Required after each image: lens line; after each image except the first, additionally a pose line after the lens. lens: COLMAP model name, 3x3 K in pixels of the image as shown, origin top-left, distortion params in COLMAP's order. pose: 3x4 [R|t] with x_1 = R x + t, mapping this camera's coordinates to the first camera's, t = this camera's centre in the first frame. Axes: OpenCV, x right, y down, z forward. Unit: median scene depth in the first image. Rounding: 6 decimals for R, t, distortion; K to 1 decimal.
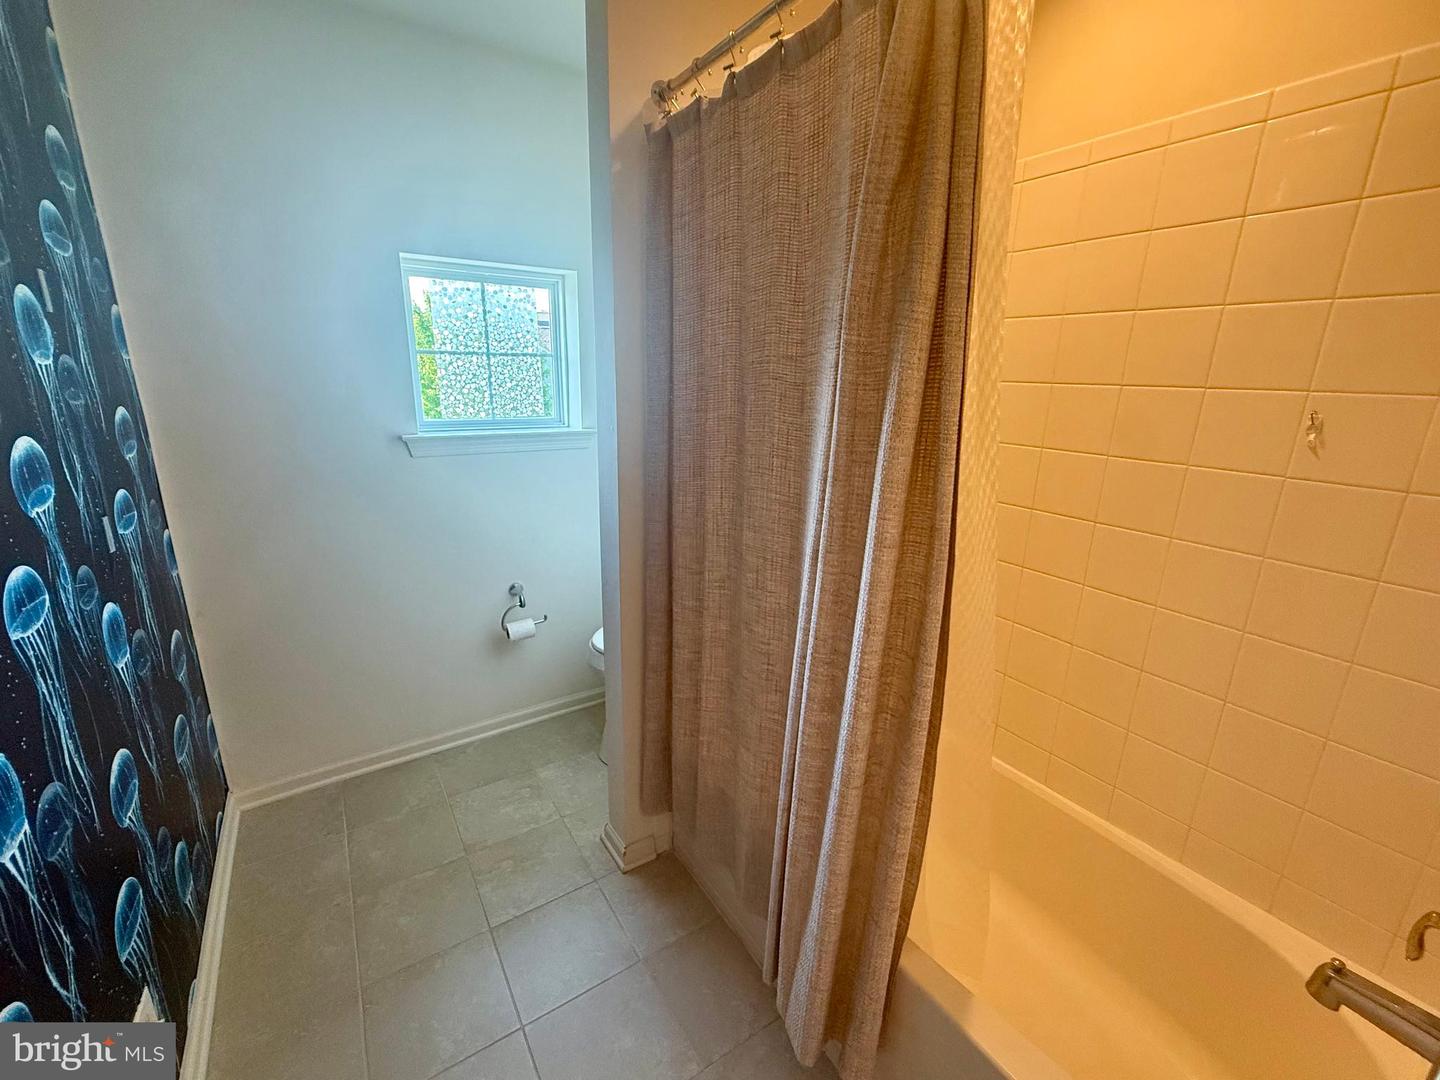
lens RADIAL K [[577.1, 0, 711.9], [0, 577.1, 533.8], [0, 0, 1]] dist [0.001340, 0.000239]
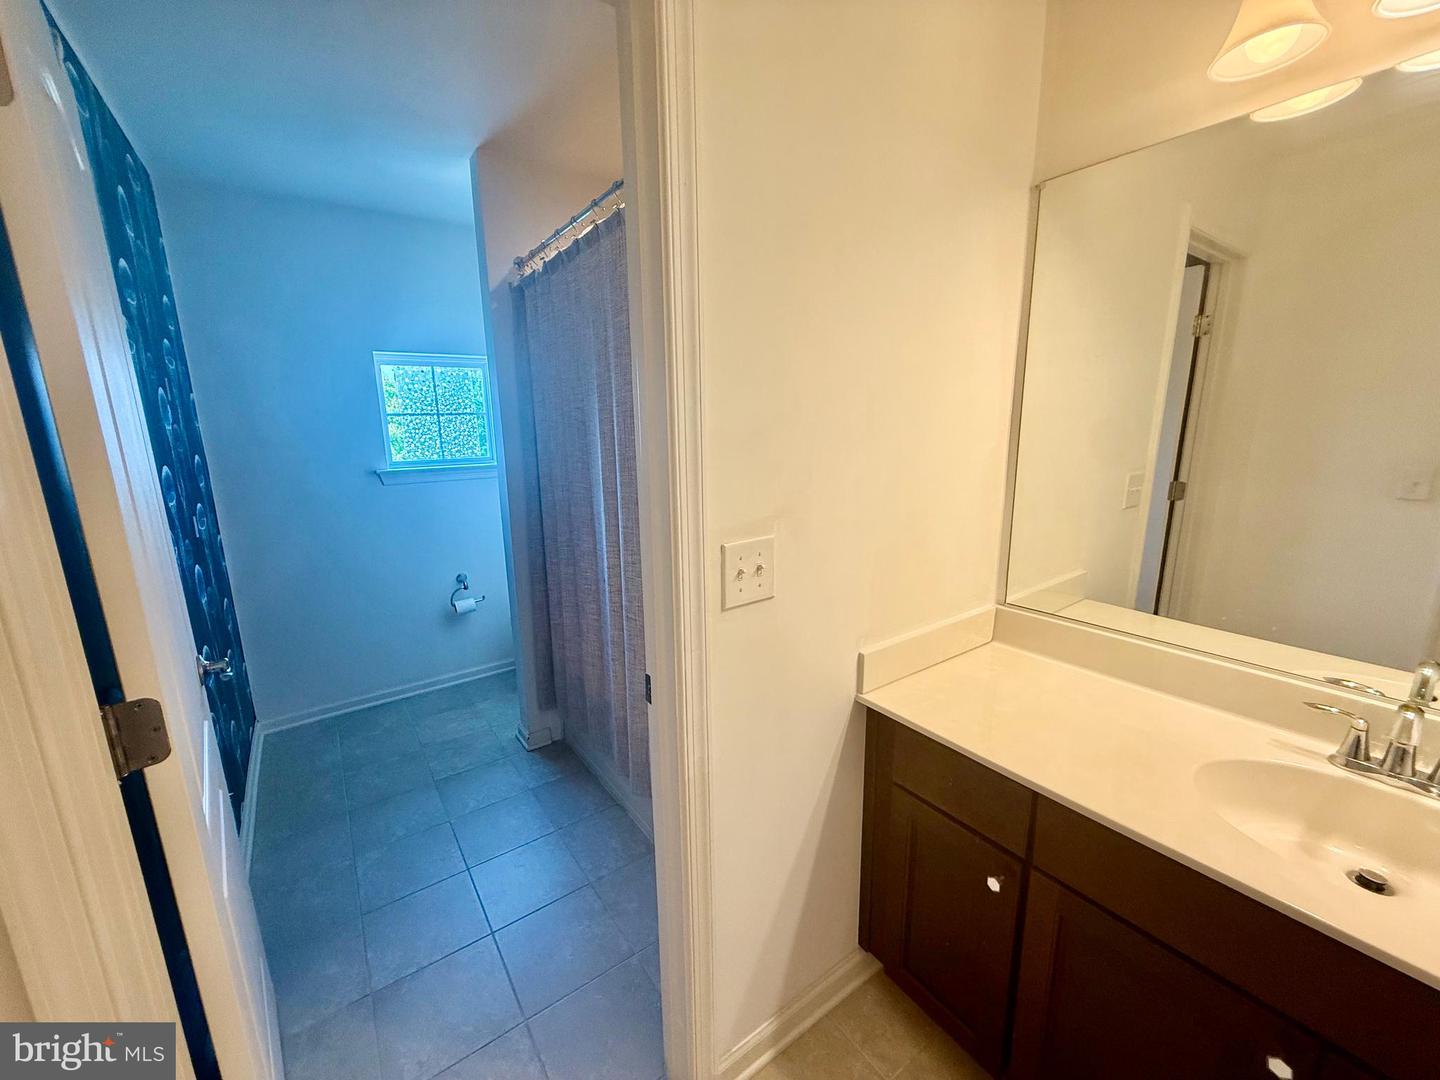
lens RADIAL K [[577.1, 0, 726.9], [0, 577.1, 543.3], [0, 0, 1]] dist [0.001340, 0.000239]
pose [[0.998486, -0.048088, 0.026718, 0.342585], [0.049842, 0.996343, -0.069403, 0.179229], [-0.023283, 0.070630, 0.997231, -0.531334]]
